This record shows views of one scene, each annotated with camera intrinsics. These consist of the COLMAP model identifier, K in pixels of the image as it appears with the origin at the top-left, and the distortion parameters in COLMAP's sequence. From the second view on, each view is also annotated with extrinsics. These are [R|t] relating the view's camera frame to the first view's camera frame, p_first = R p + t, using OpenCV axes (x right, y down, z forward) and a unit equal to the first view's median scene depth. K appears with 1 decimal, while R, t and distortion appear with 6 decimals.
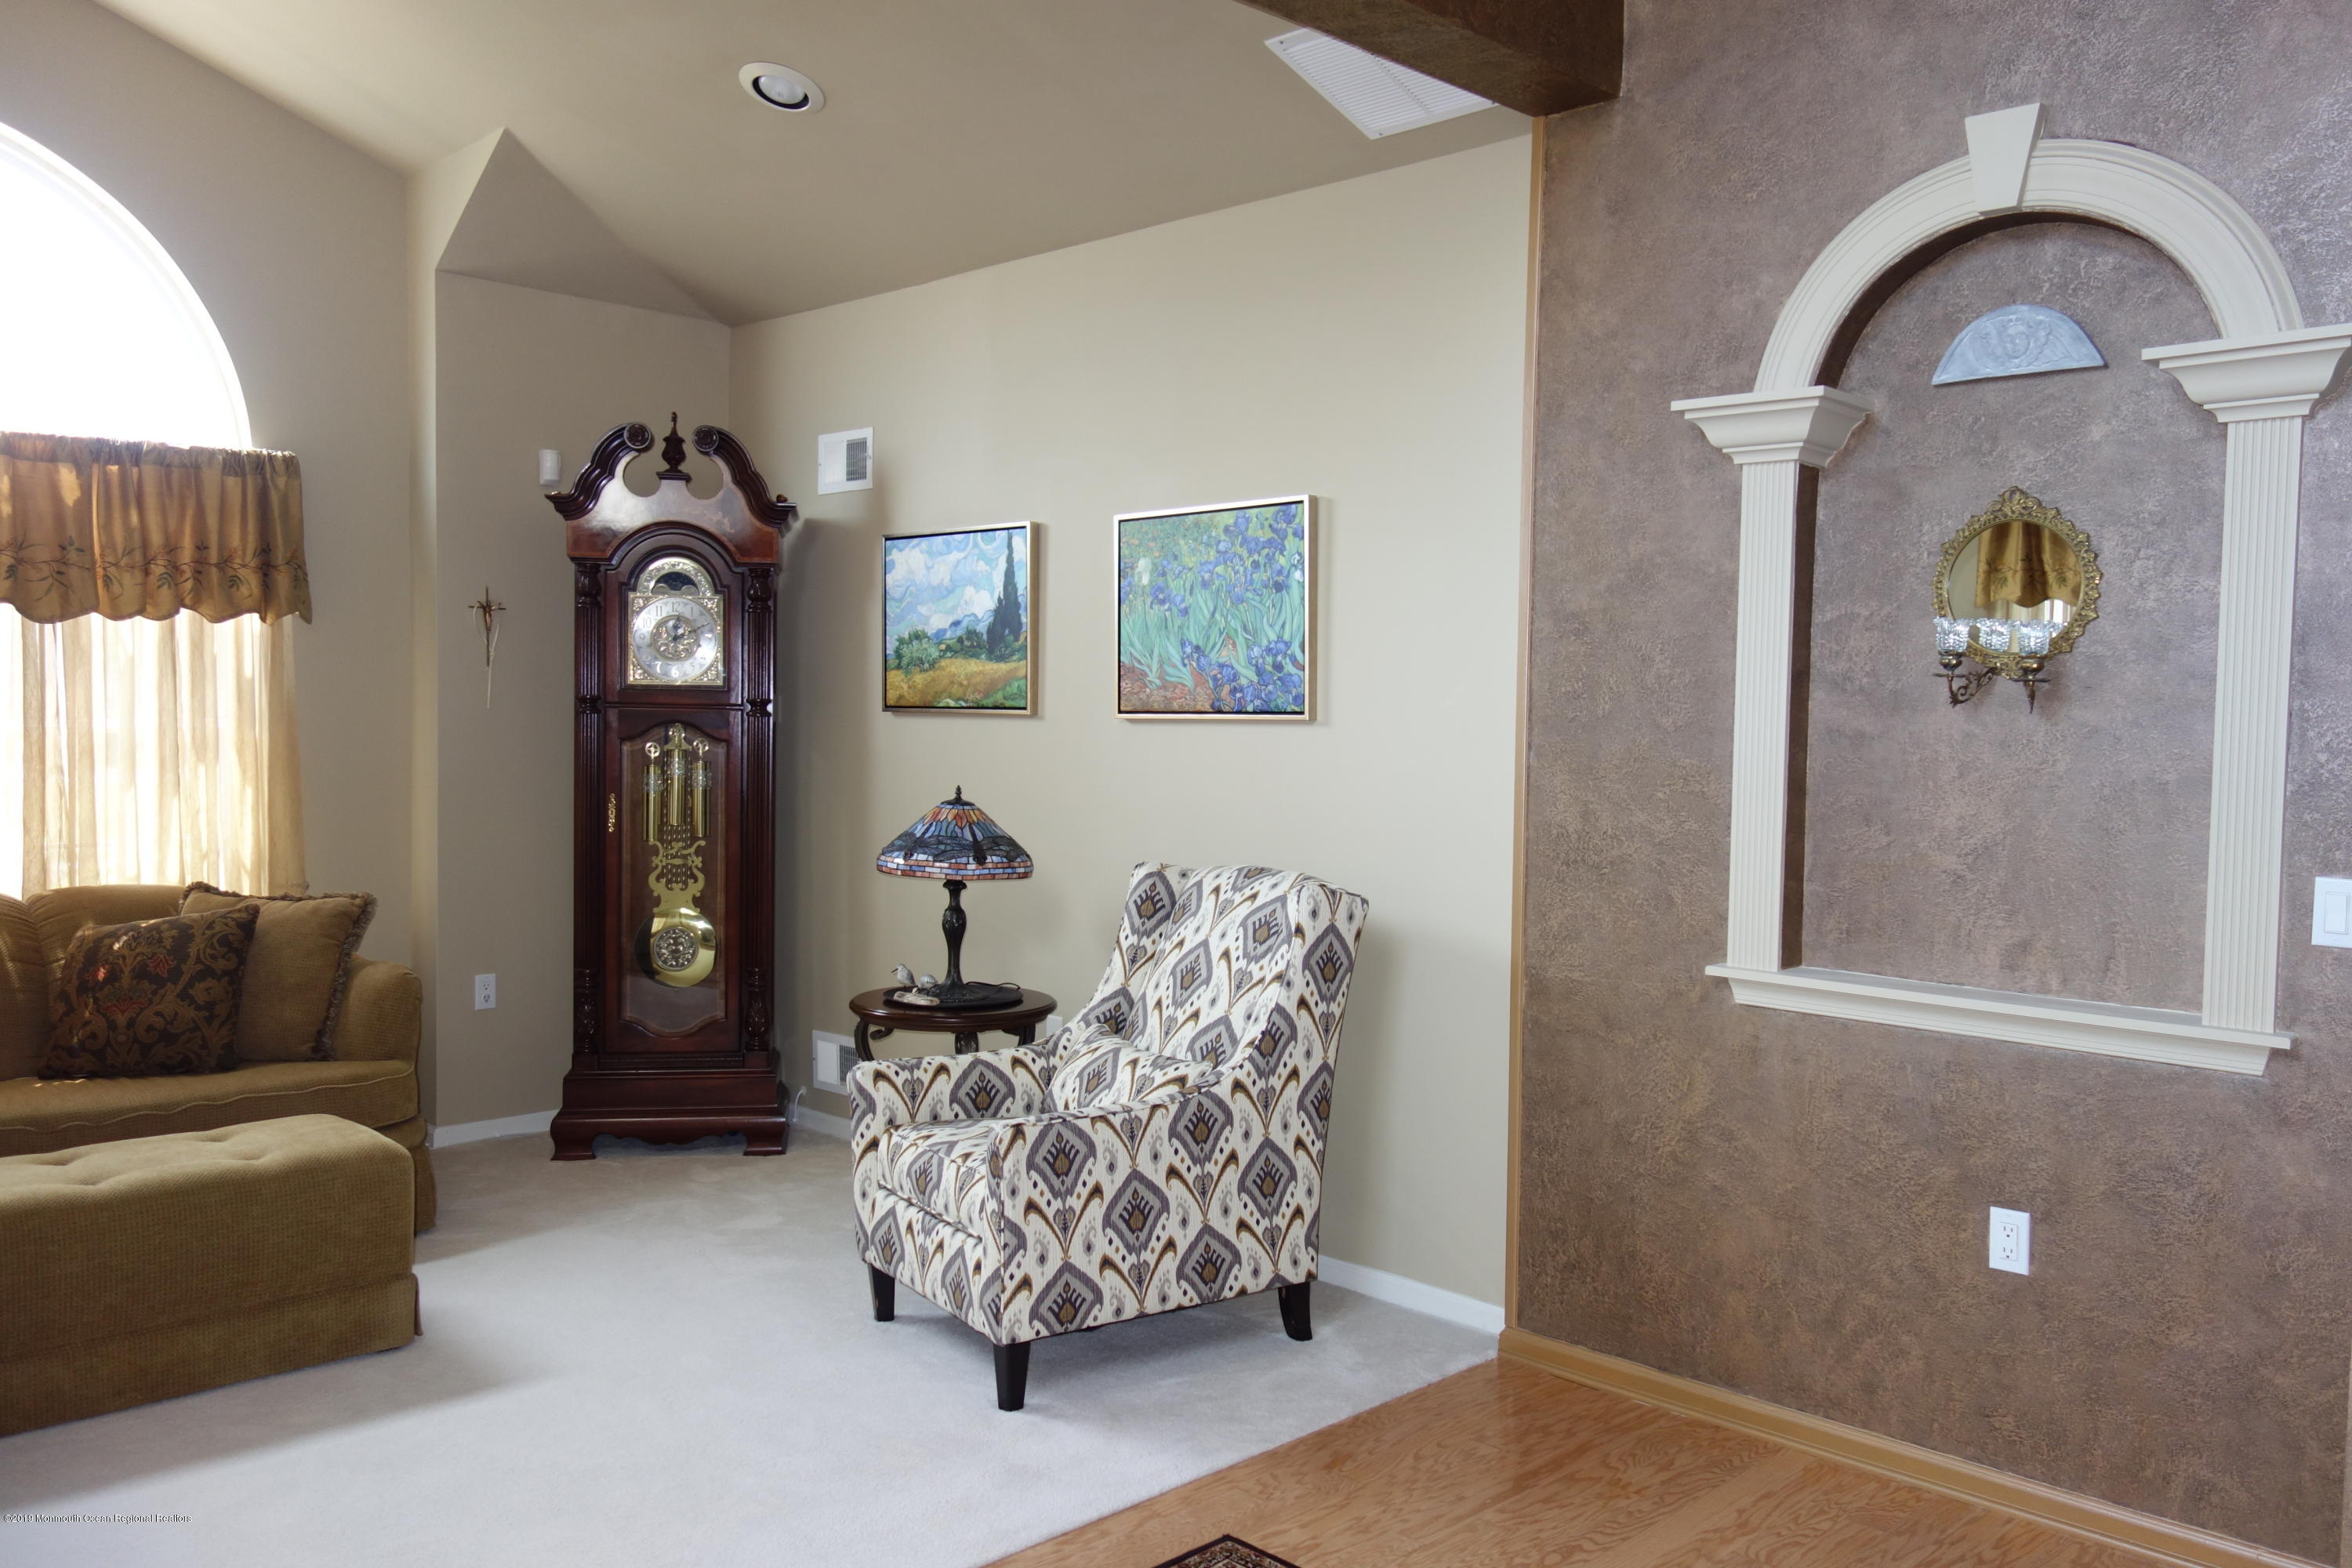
lens RADIAL K [[1886.8, 0, 1120.6], [0, 1886.8, 794.0], [0, 0, 1]] dist [0.018202, -0.015215]
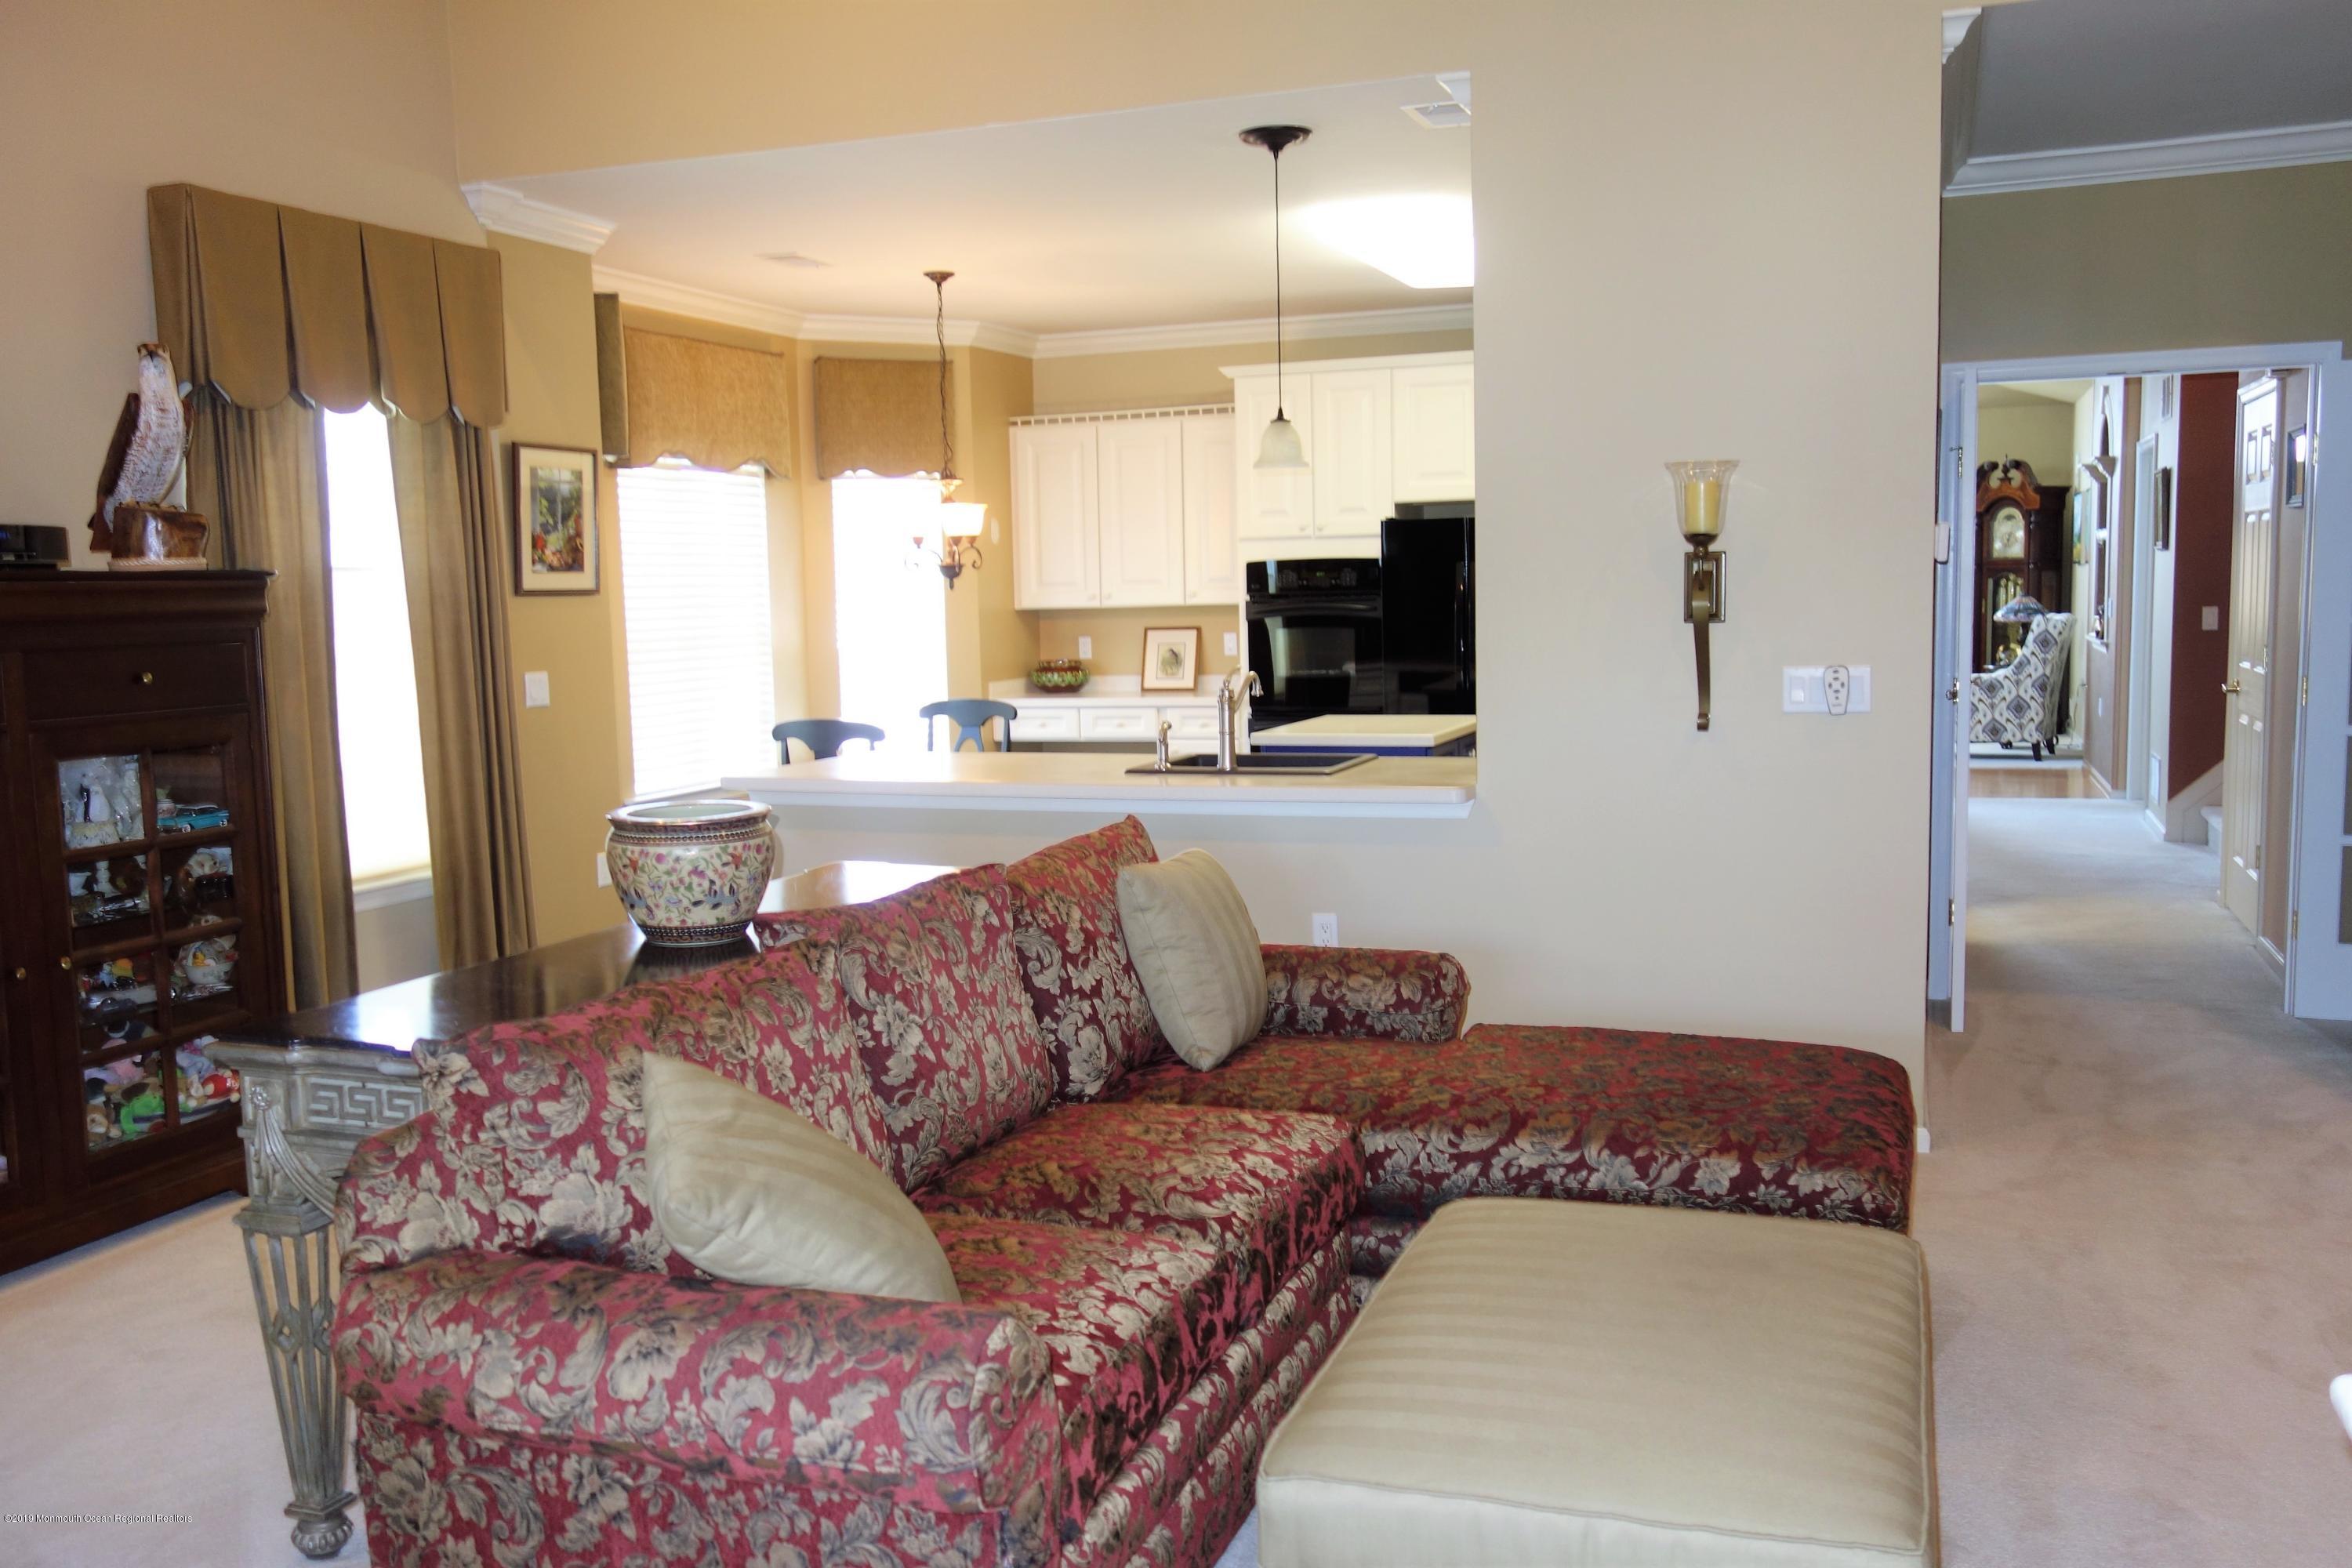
lens RADIAL K [[1886.8, 0, 1171.3], [0, 1886.8, 782.9], [0, 0, 1]] dist [0.018202, -0.015215]
pose [[0.401185, 0.068493, -0.913433, 2.116503], [-0.010888, 0.997487, 0.070013, 0.104673], [0.915932, -0.018143, 0.400923, -1.399867]]
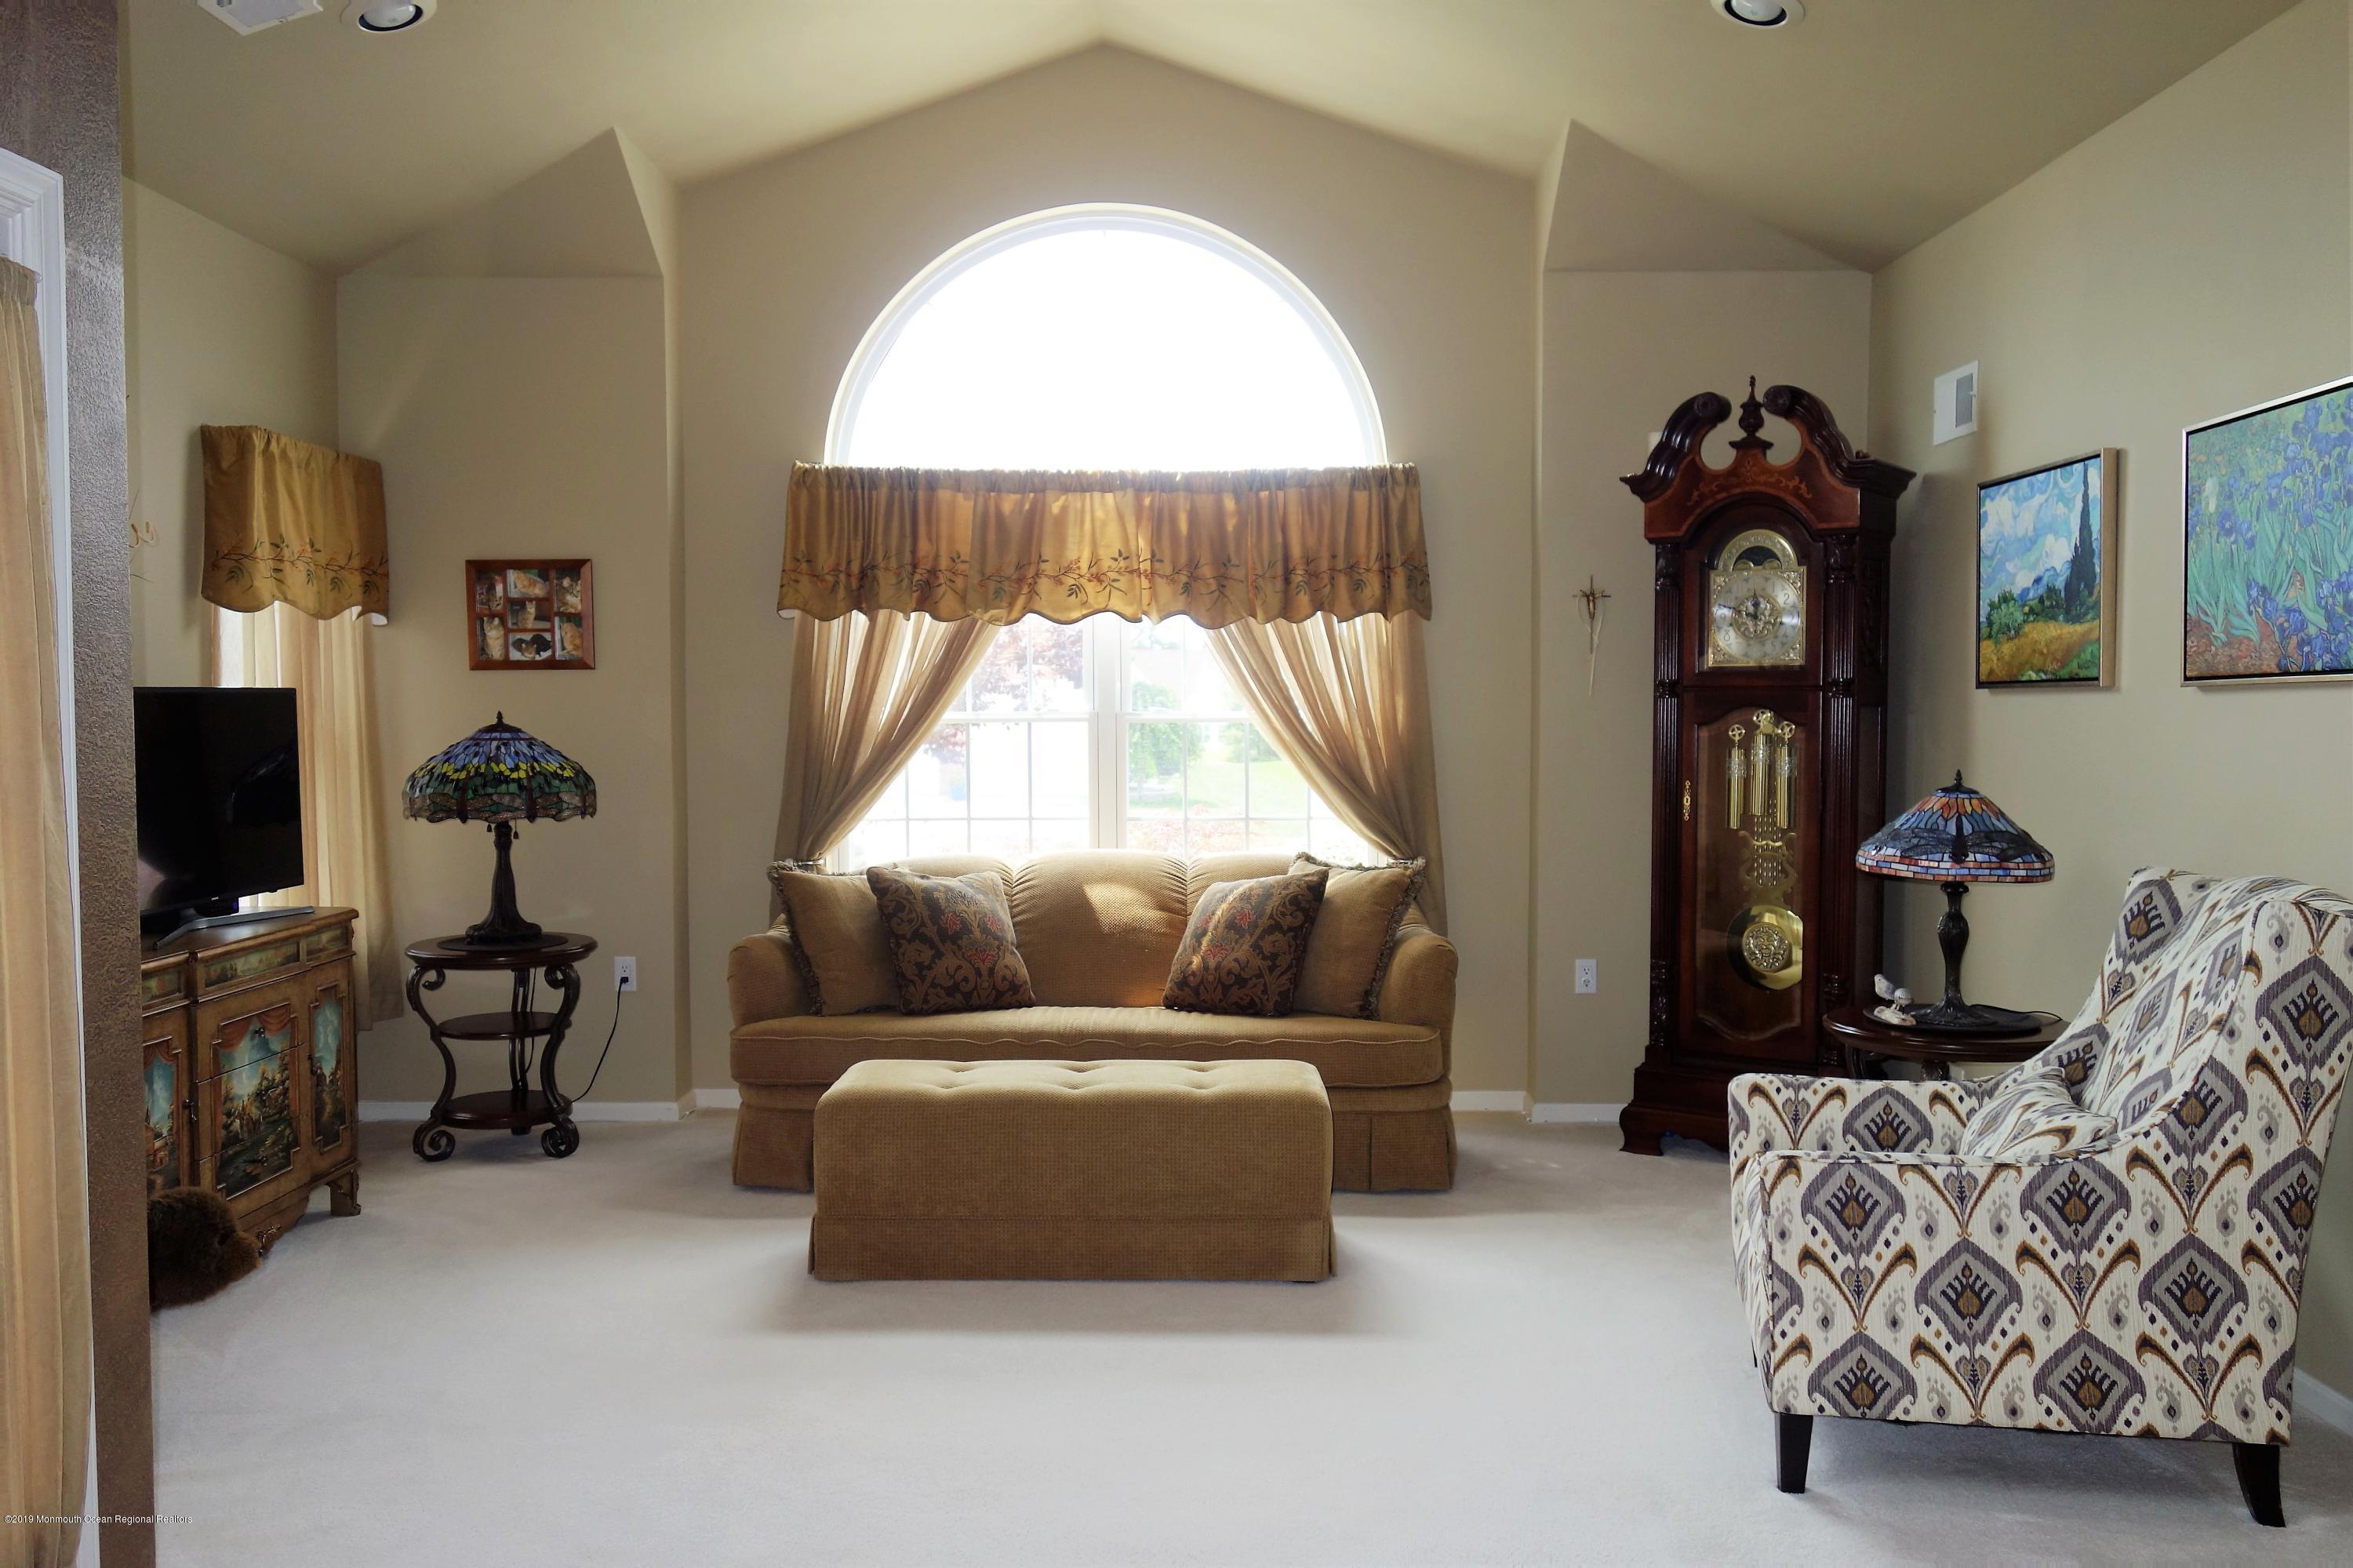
lens RADIAL K [[1887.7, 0, 1156.2], [0, 1887.7, 786.8], [0, 0, 1]] dist [0.018202, -0.015215]
pose [[0.699576, 0.013954, -0.714422, 0.278121], [-0.020934, 0.999780, -0.000971, 0.011909], [0.714251, 0.015635, 0.699714, 0.154242]]
